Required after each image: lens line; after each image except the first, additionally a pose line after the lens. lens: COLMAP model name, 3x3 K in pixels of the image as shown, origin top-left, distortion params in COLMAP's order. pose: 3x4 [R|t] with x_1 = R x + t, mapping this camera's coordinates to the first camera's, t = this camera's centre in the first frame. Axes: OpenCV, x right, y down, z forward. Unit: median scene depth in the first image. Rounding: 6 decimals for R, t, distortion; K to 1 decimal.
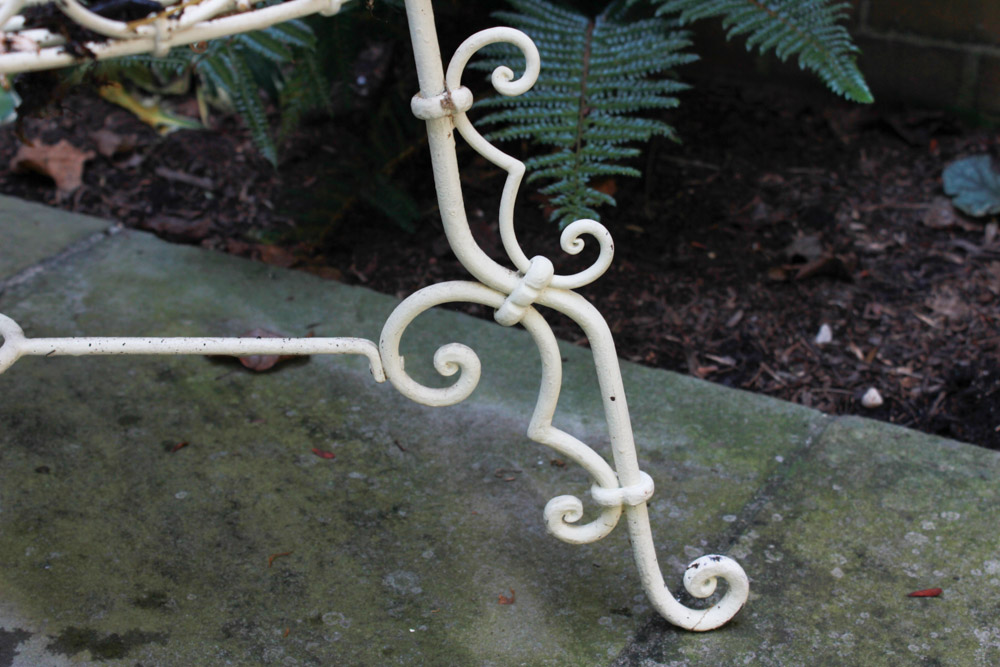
lens RADIAL K [[1686.6, 0, 510.9], [0, 1686.6, 329.7], [0, 0, 1]] dist [-0.031398, 0.000000]
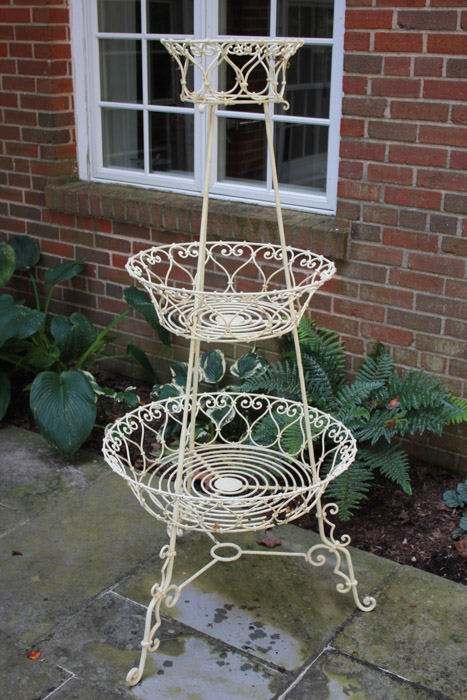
lens RADIAL K [[901.9, 0, 237.0], [0, 901.9, 346.9], [0, 0, 1]] dist [-0.087632, 0.000000]
pose [[0.995825, 0.031498, -0.085681, -0.063447], [-0.041401, 0.992342, -0.116379, -0.258344], [0.081359, 0.119440, 0.989502, -1.634145]]
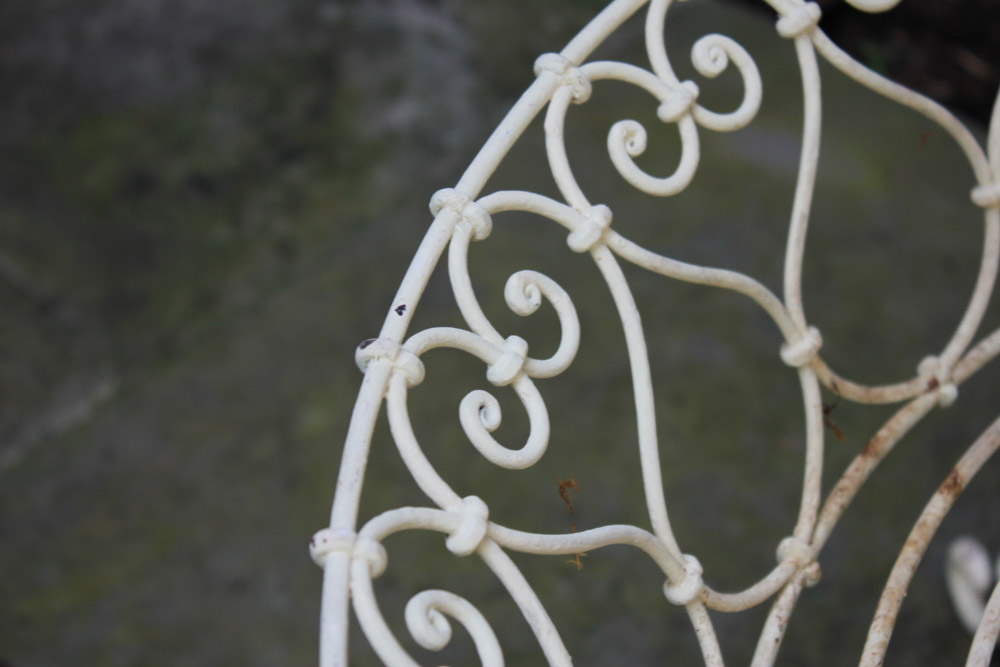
lens RADIAL K [[2410.5, 0, 500.4], [0, 2410.5, 333.4], [0, 0, 1]] dist [0.040610, 0.000000]
pose [[0.950882, 0.138390, -0.276896, -0.408524], [-0.048861, 0.950389, 0.307201, -0.452777], [0.305672, -0.278583, 0.910470, 0.138925]]
